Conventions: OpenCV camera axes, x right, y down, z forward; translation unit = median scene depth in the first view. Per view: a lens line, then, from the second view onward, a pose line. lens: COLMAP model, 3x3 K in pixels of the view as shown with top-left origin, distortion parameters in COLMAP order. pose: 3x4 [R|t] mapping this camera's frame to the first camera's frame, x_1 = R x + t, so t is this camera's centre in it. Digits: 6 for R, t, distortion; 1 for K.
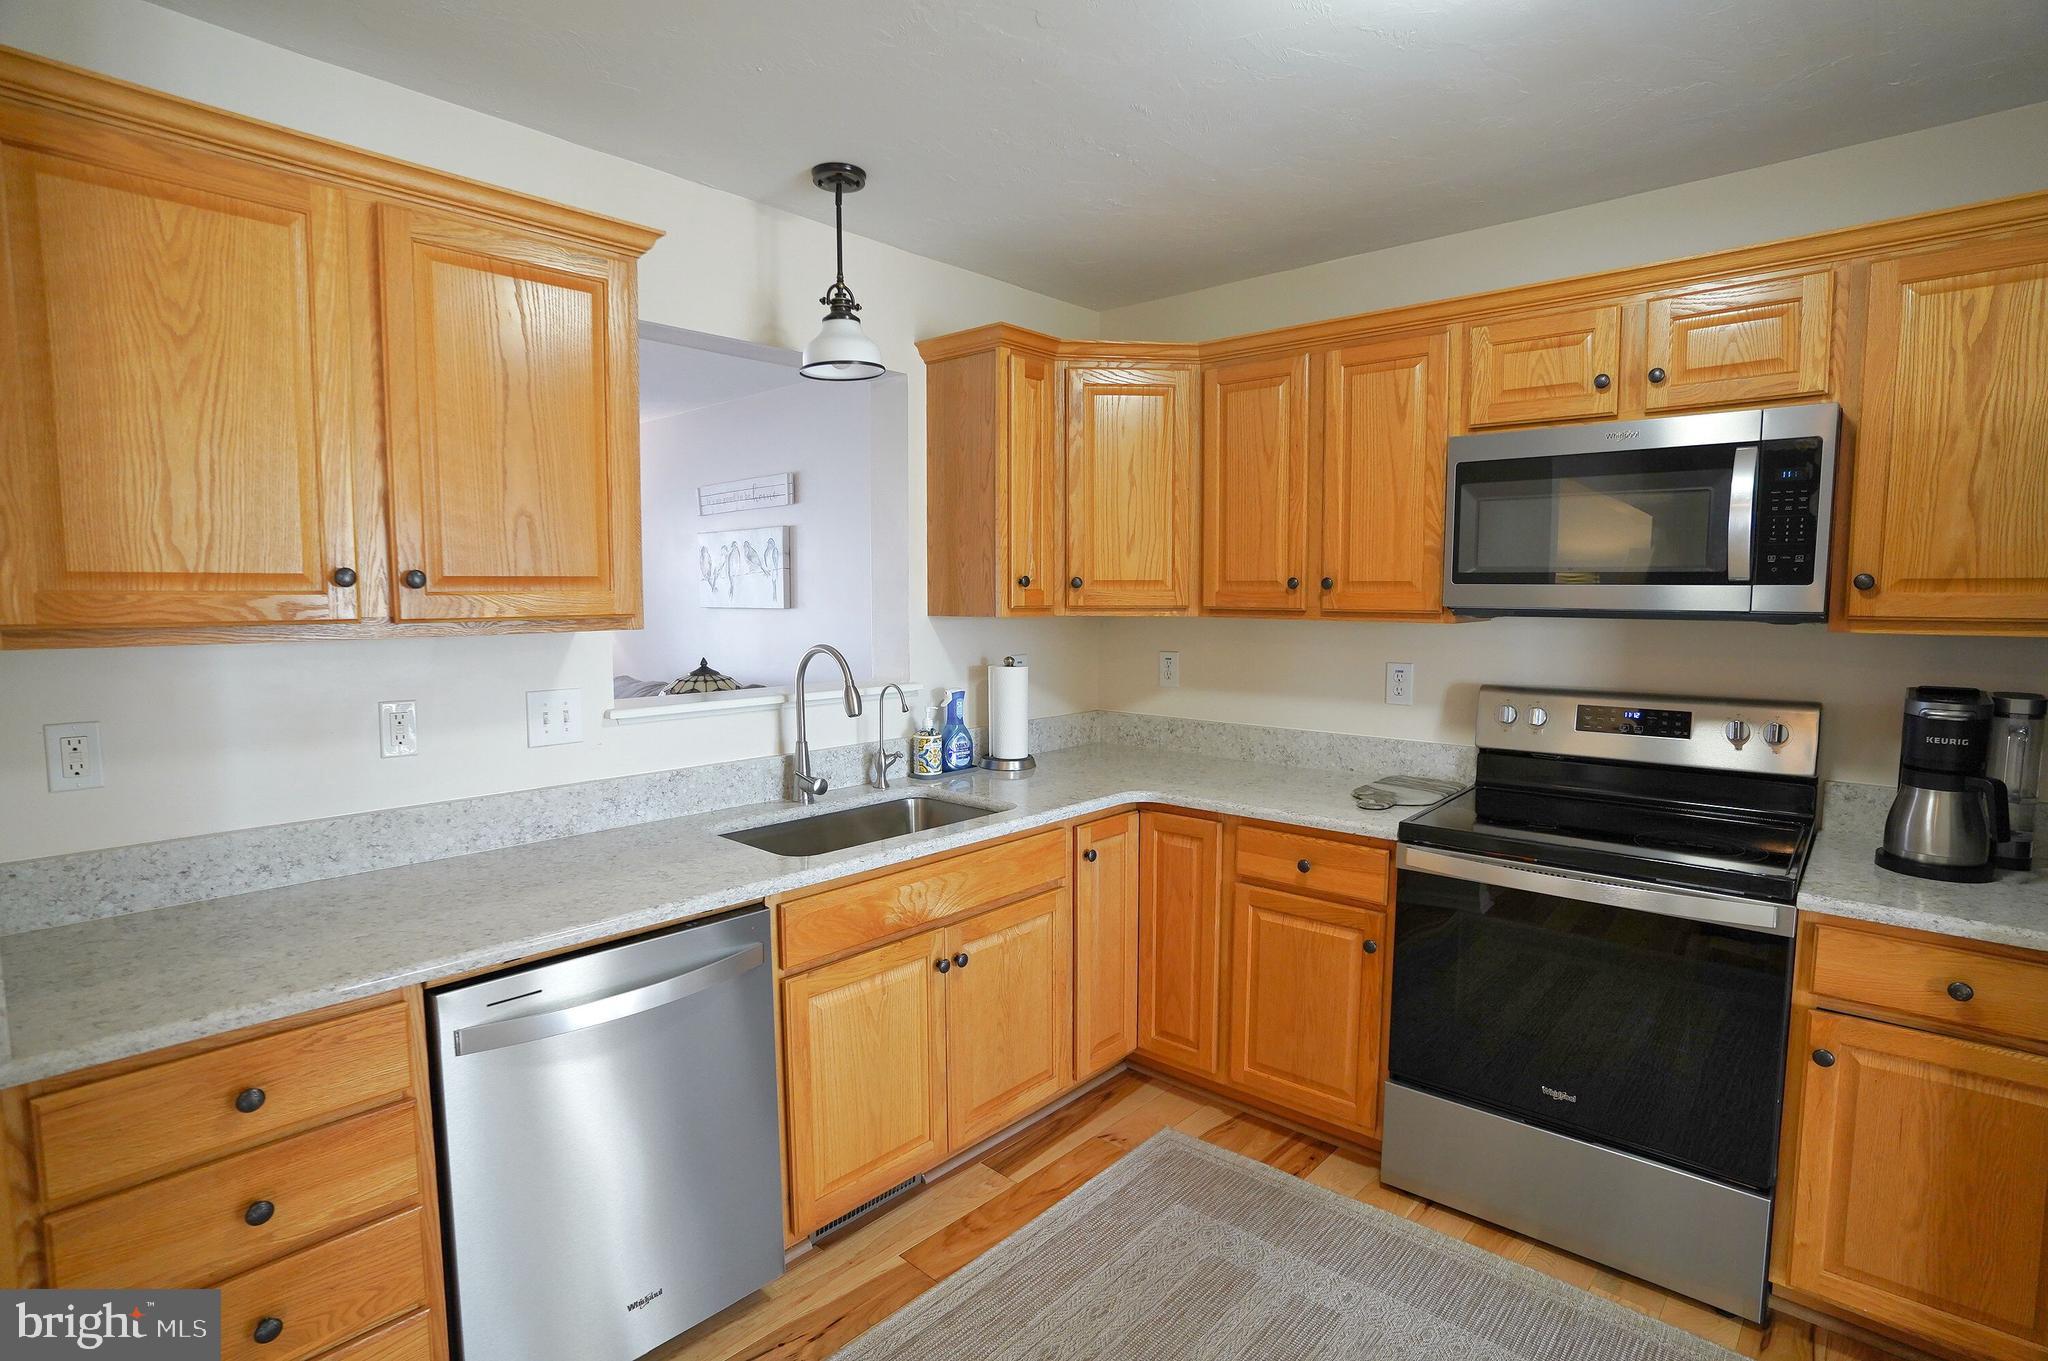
lens RADIAL K [[1014.9, 0, 1024.0], [0, 1014.9, 680.5], [0, 0, 1]] dist [-0.017885, 0.000276]
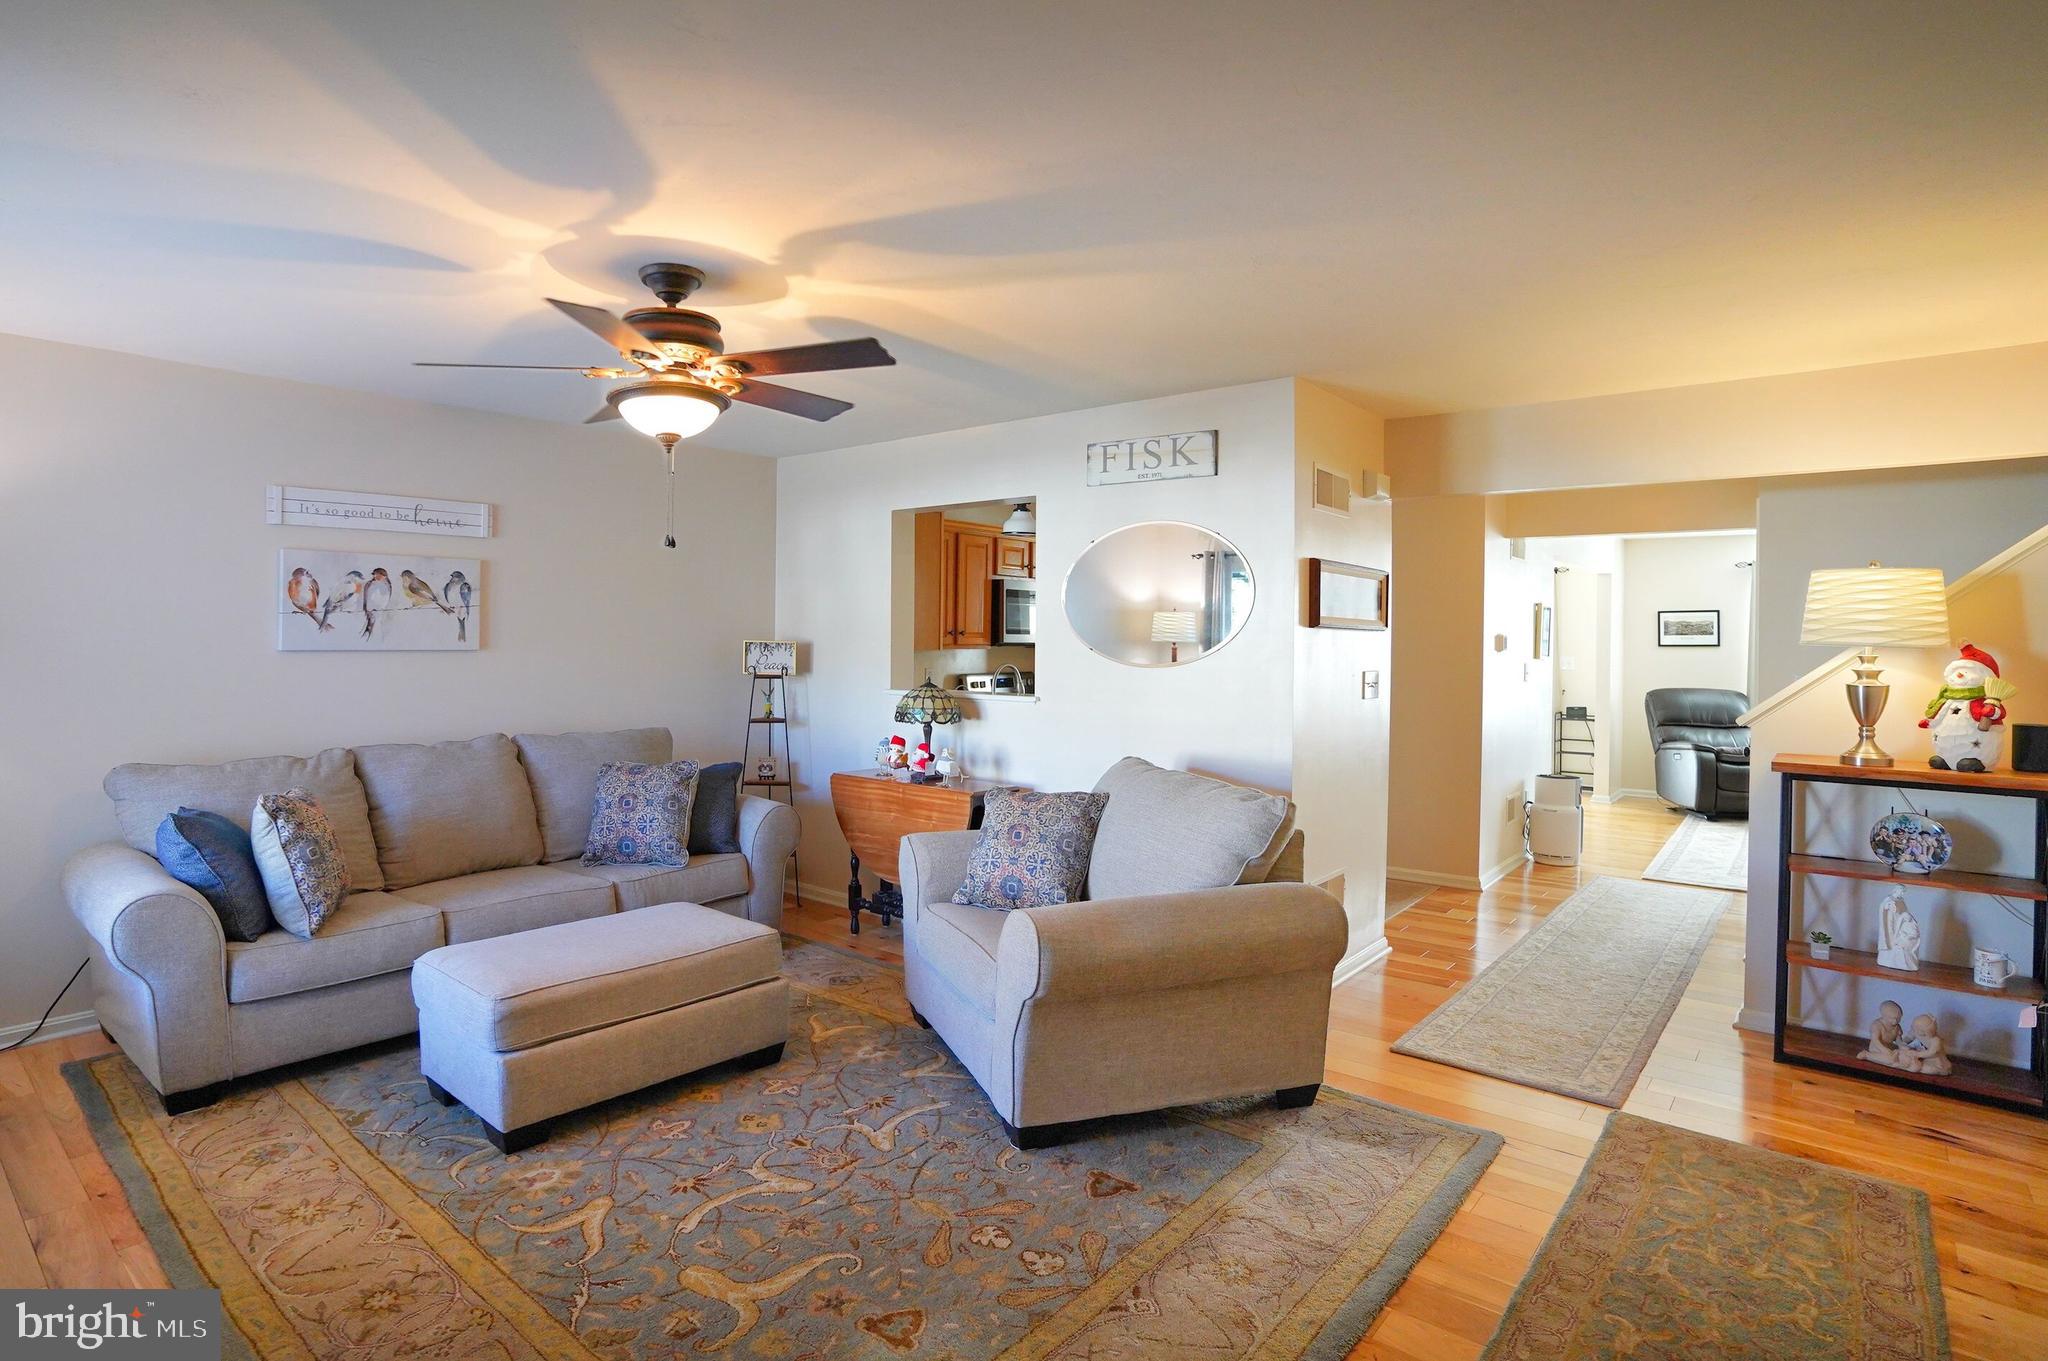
lens RADIAL K [[1085.6, 0, 984.7], [0, 1085.6, 623.2], [0, 0, 1]] dist [-0.074786, 0.046747]
pose [[-0.002542, 0.011886, 0.999926, -1.168993], [0.075652, 0.997066, -0.011660, -0.048837], [-0.997131, 0.075617, -0.003434, 0.542419]]
